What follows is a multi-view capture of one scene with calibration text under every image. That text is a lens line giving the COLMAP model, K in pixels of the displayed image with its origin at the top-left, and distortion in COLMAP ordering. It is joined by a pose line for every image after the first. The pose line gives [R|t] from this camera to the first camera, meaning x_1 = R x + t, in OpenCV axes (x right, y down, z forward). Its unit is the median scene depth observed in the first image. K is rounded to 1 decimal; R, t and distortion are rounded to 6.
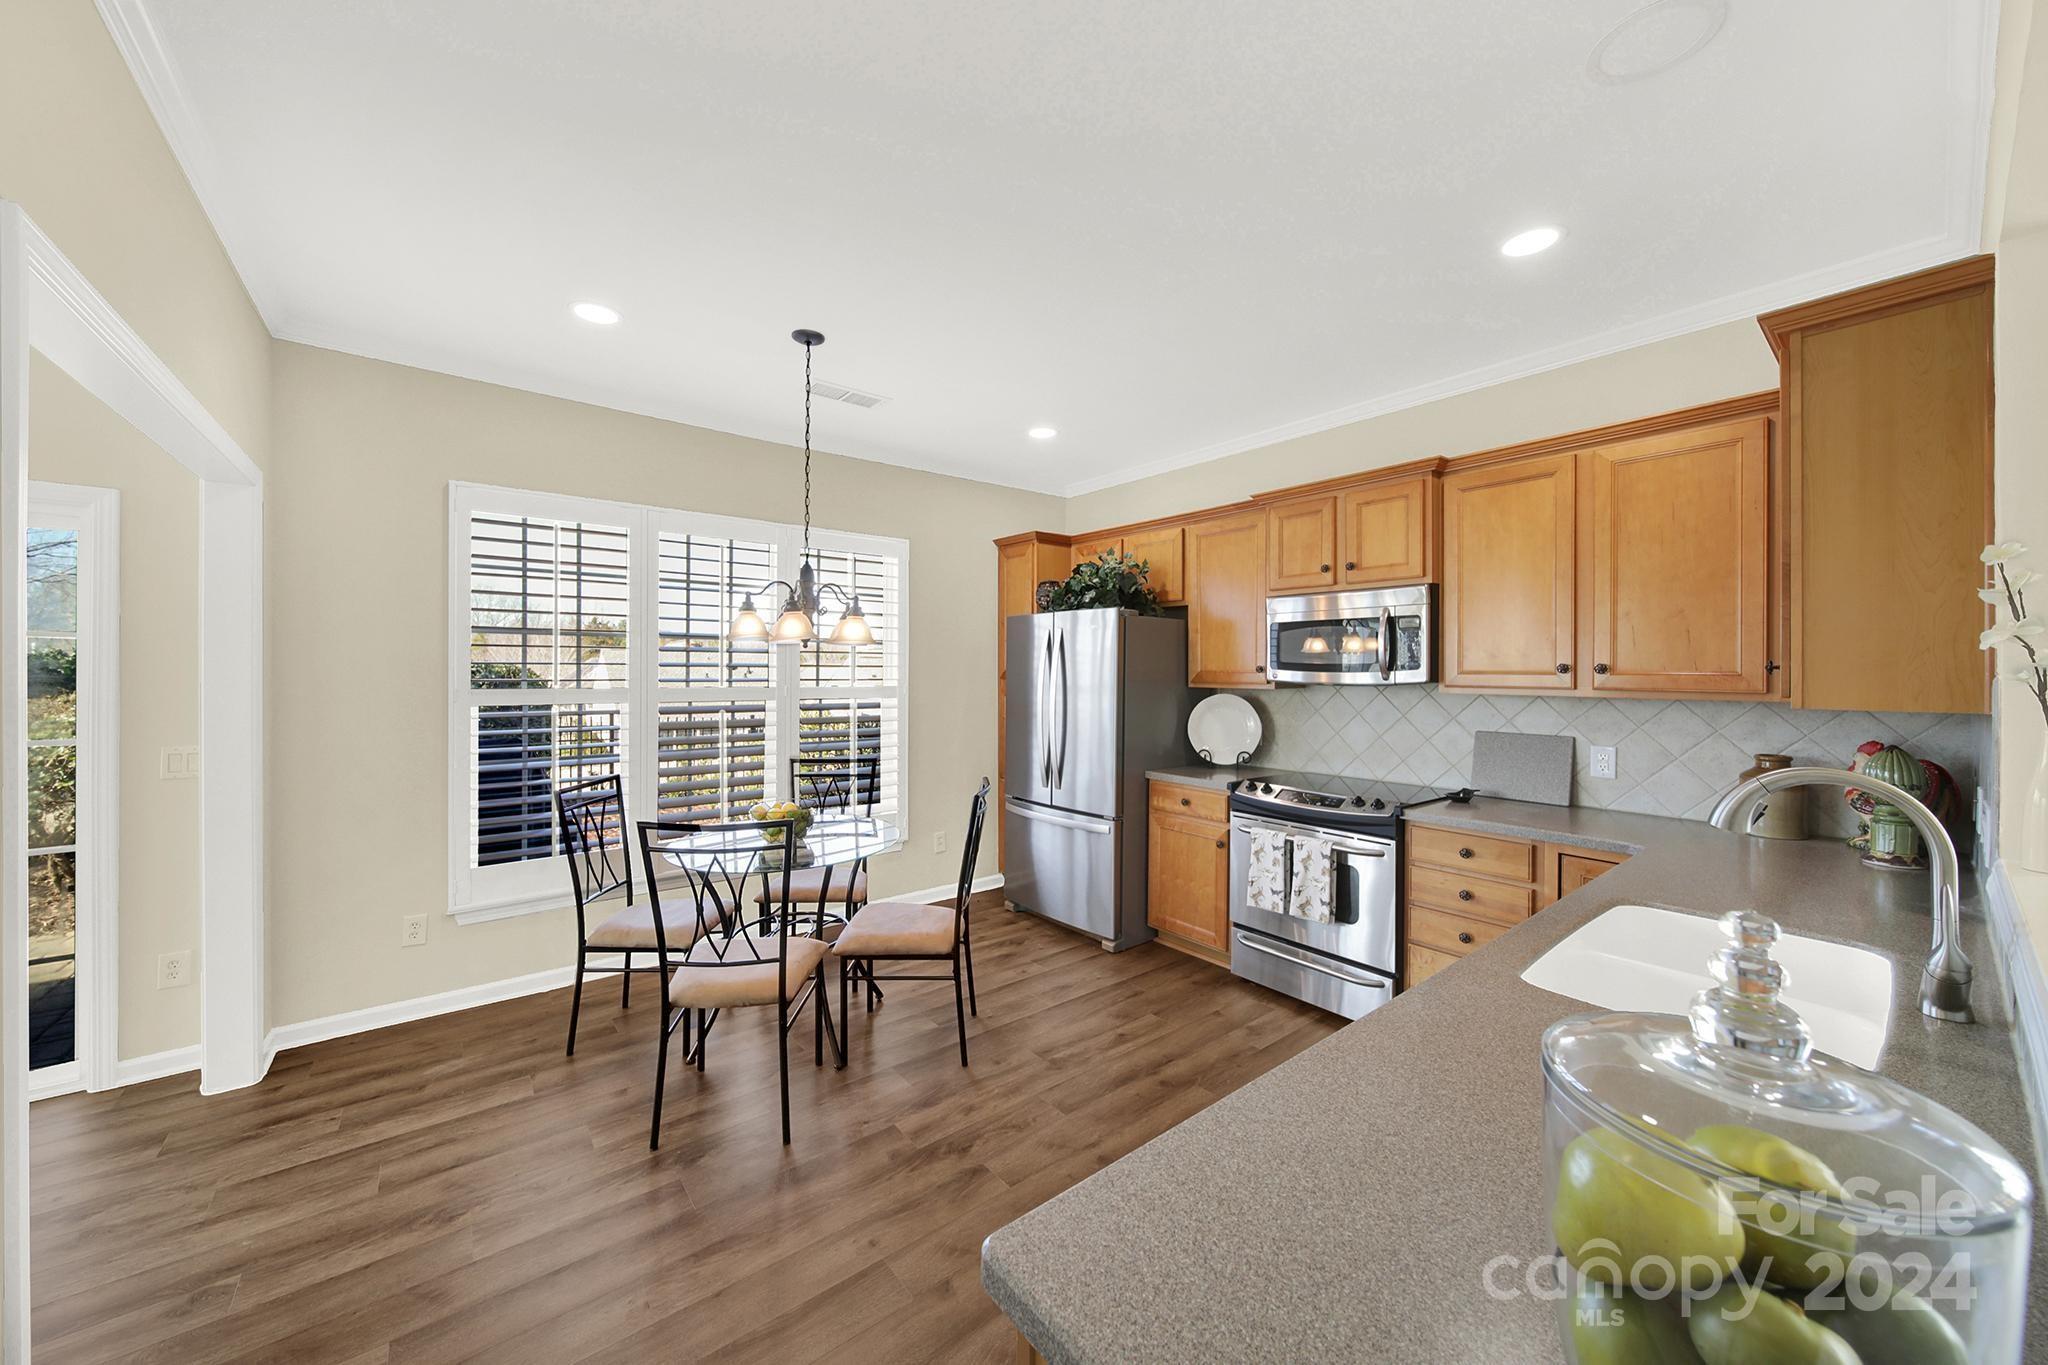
lens RADIAL K [[739.5, 0, 1023.7], [0, 739.5, 670.6], [0, 0, 1]] dist [0.000541, -0.000317]
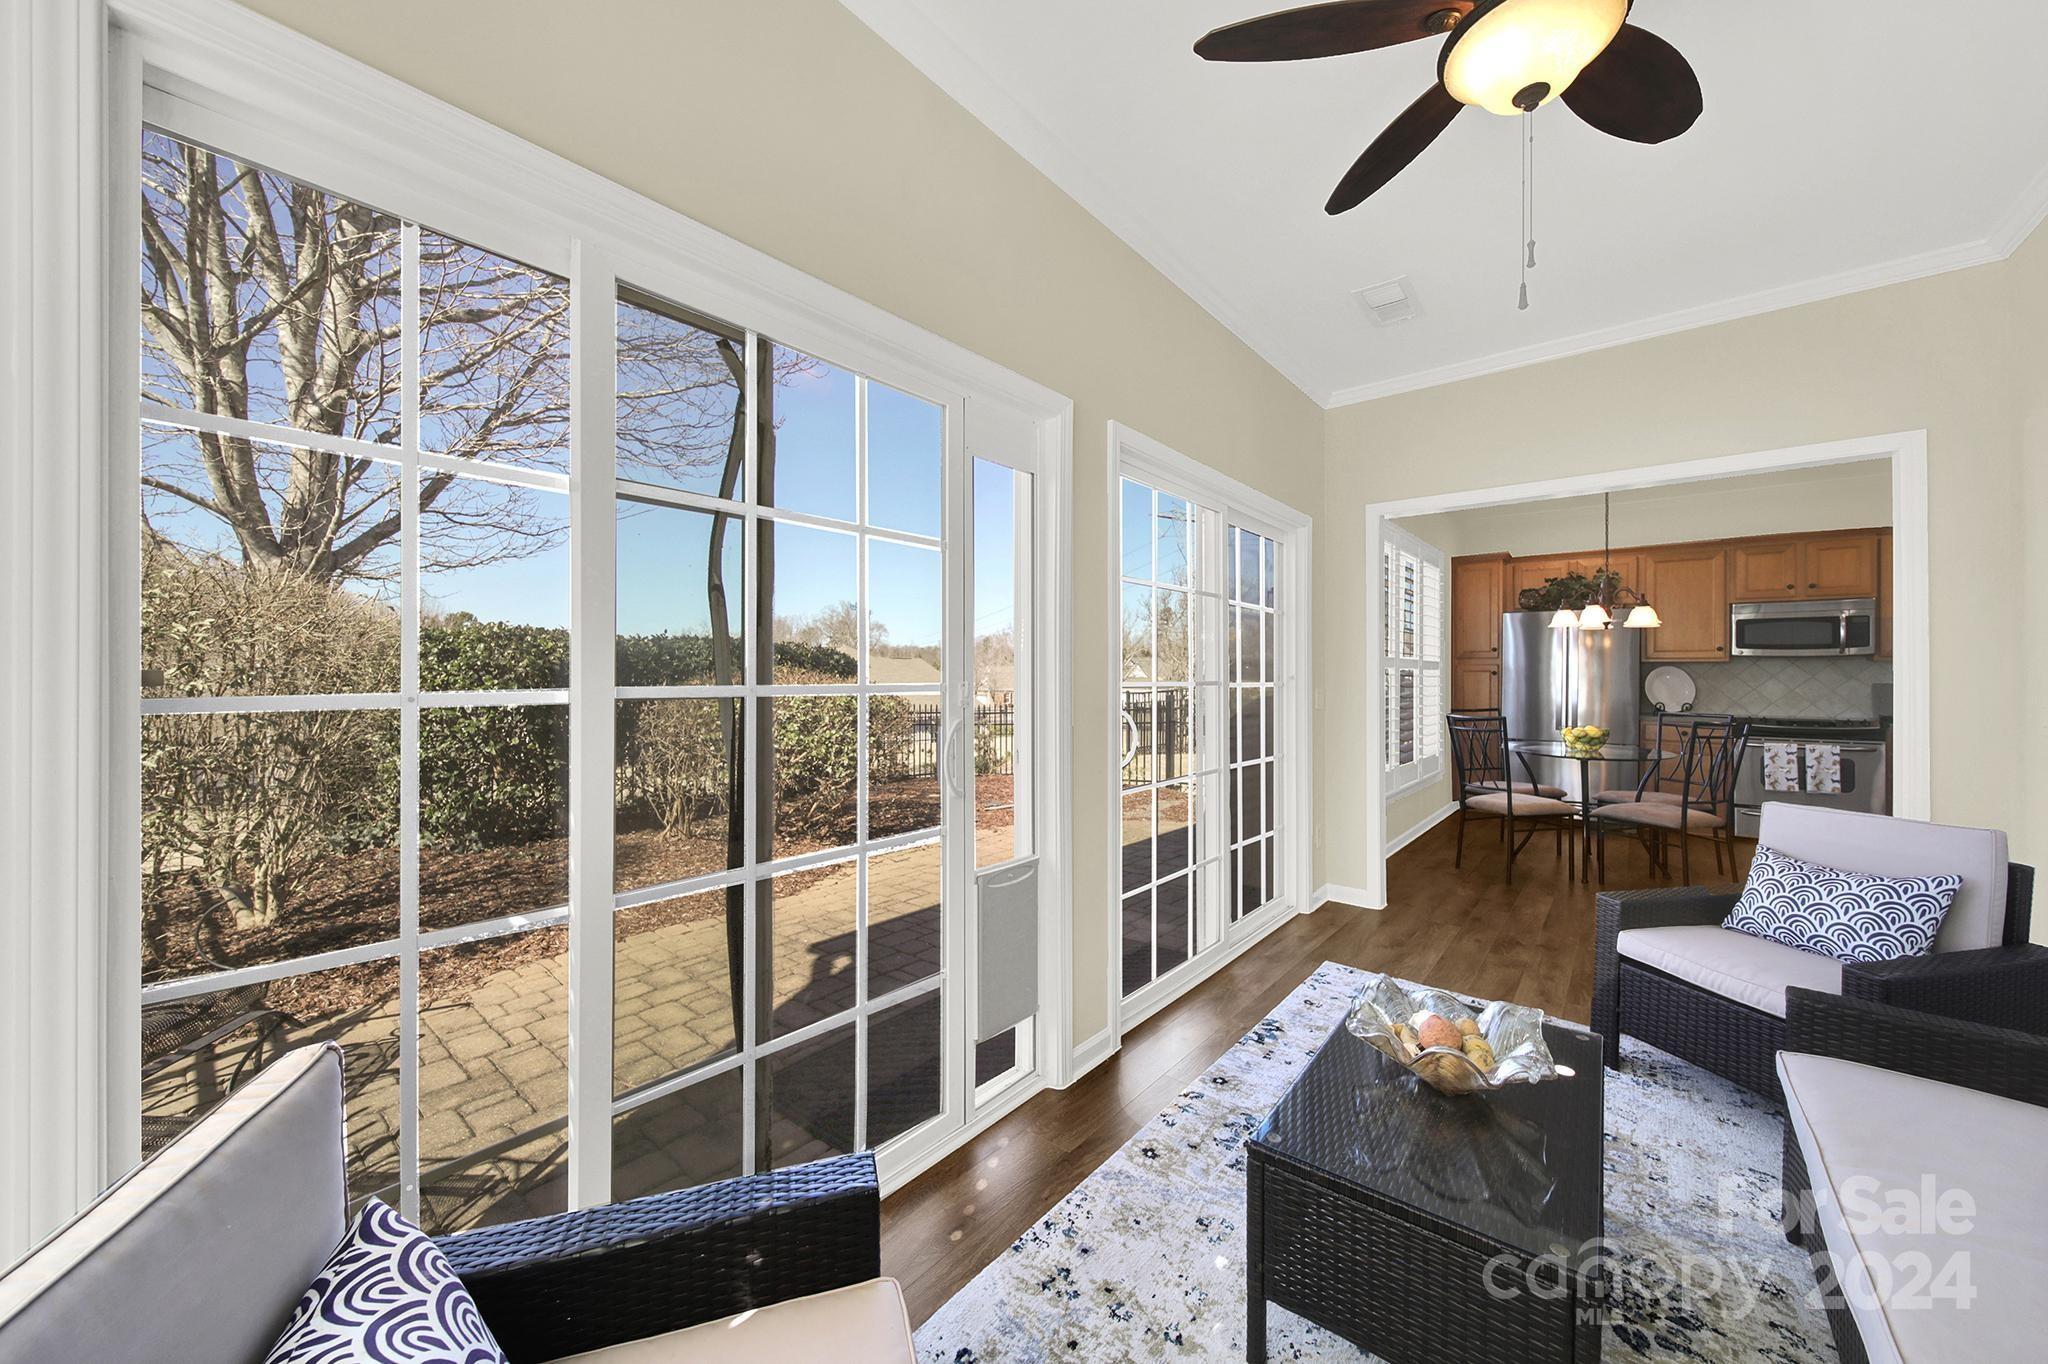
lens RADIAL K [[739.5, 0, 1023.2], [0, 739.5, 672.7], [0, 0, 1]] dist [0.000541, -0.000317]
pose [[0.980757, -0.000213, 0.195234, -1.624382], [0.000323, 1.000000, -0.000529, 0.055366], [-0.195234, 0.000582, 0.980757, -0.292234]]
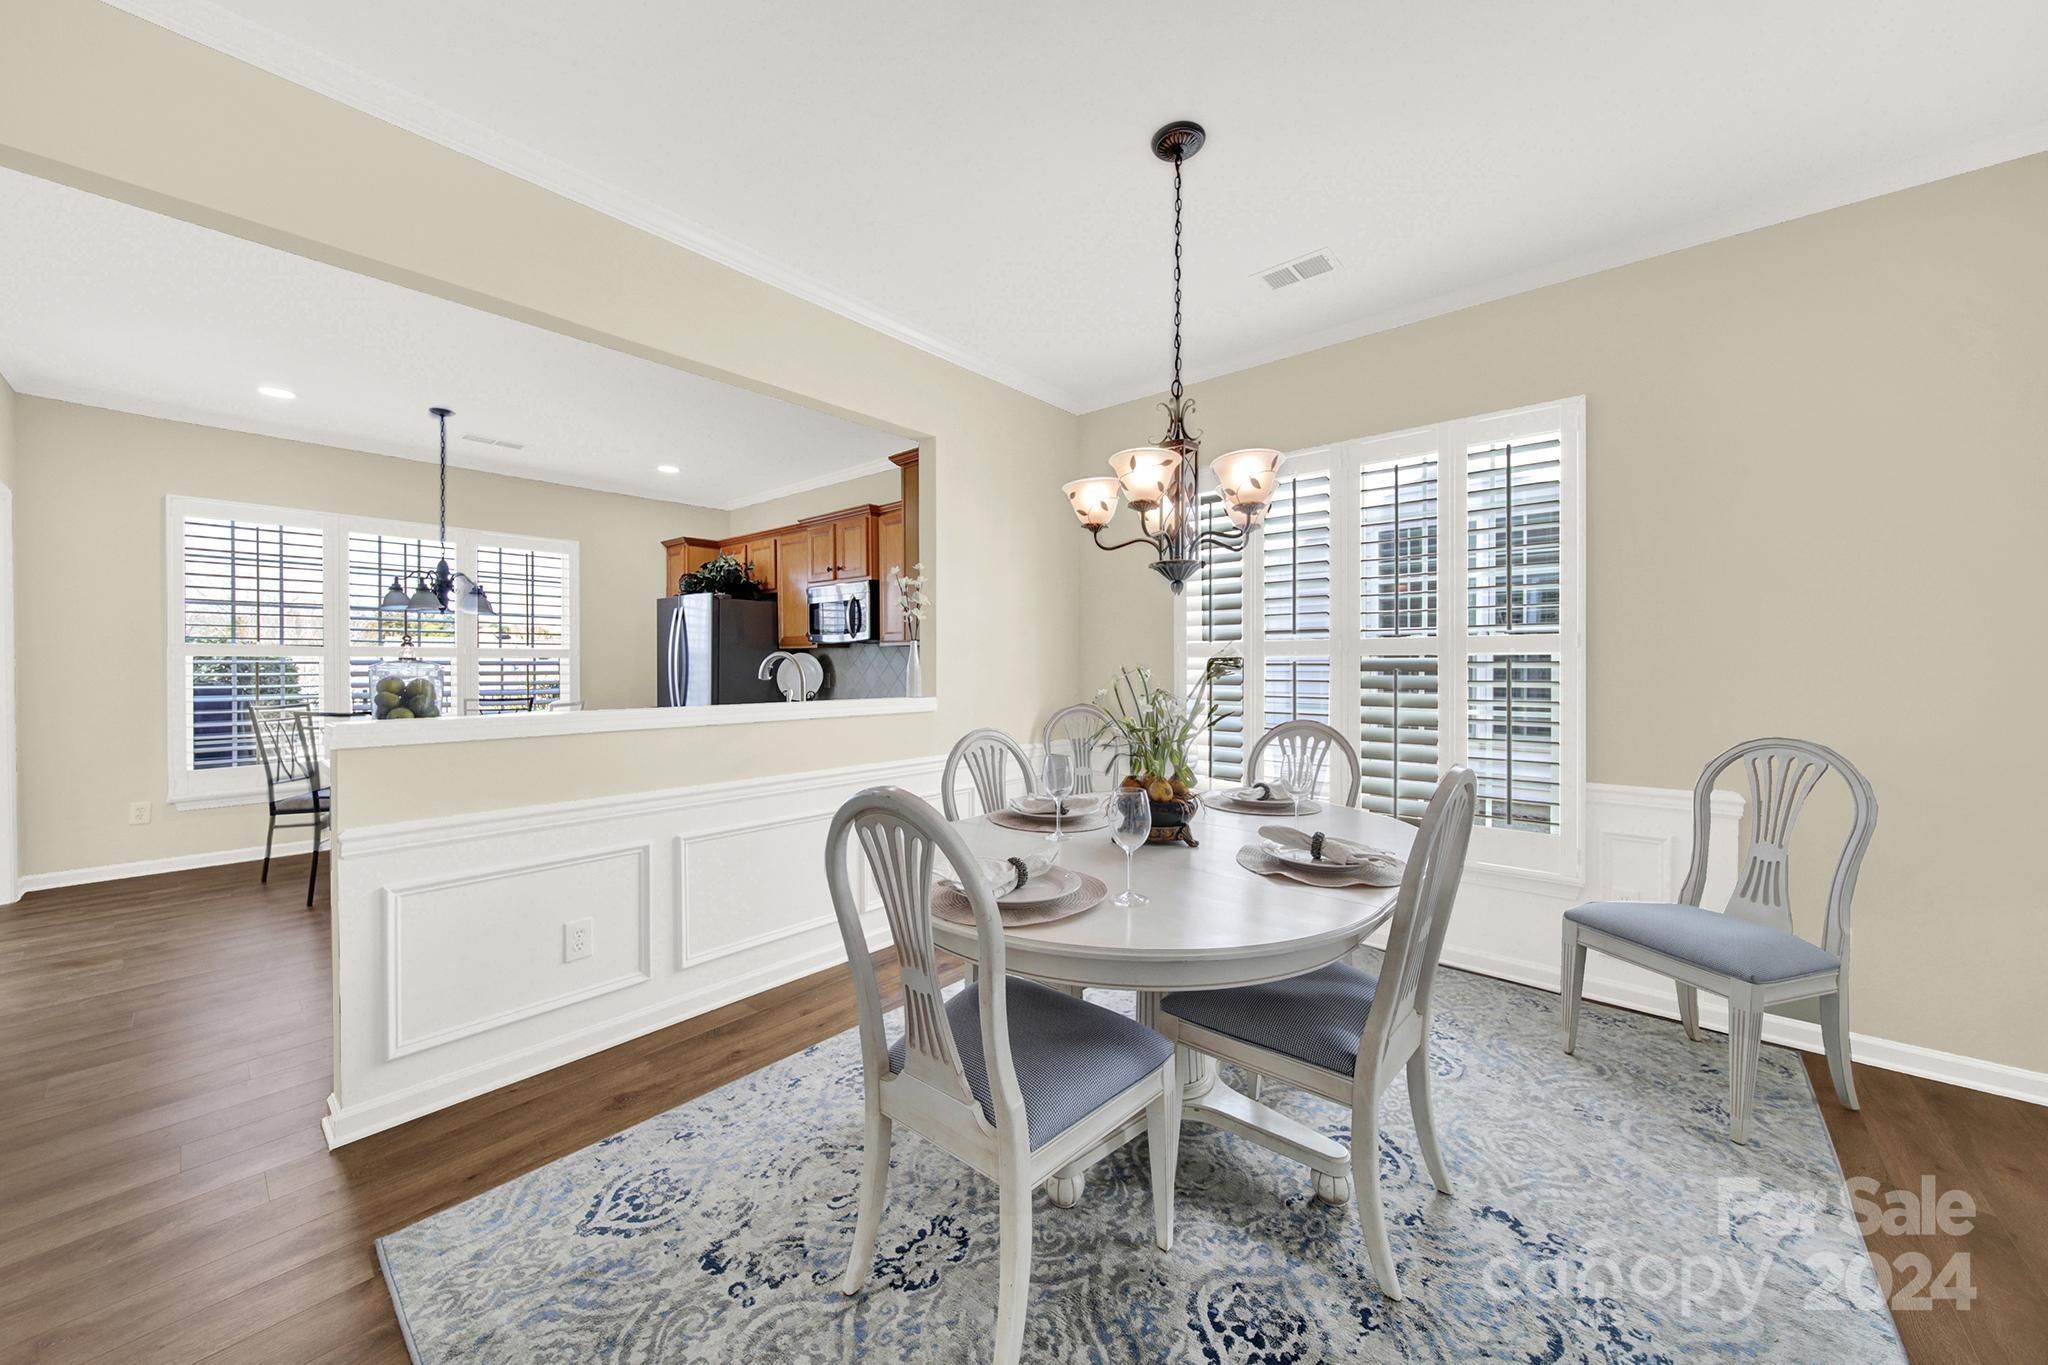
lens RADIAL K [[739.5, 0, 1033.4], [0, 739.5, 669.3], [0, 0, 1]] dist [0.000541, -0.000317]
pose [[0.984488, -0.003955, 0.175409, 0.572972], [0.002364, 0.999954, 0.009280, 0.063119], [-0.175437, -0.008721, 0.984452, -0.646771]]
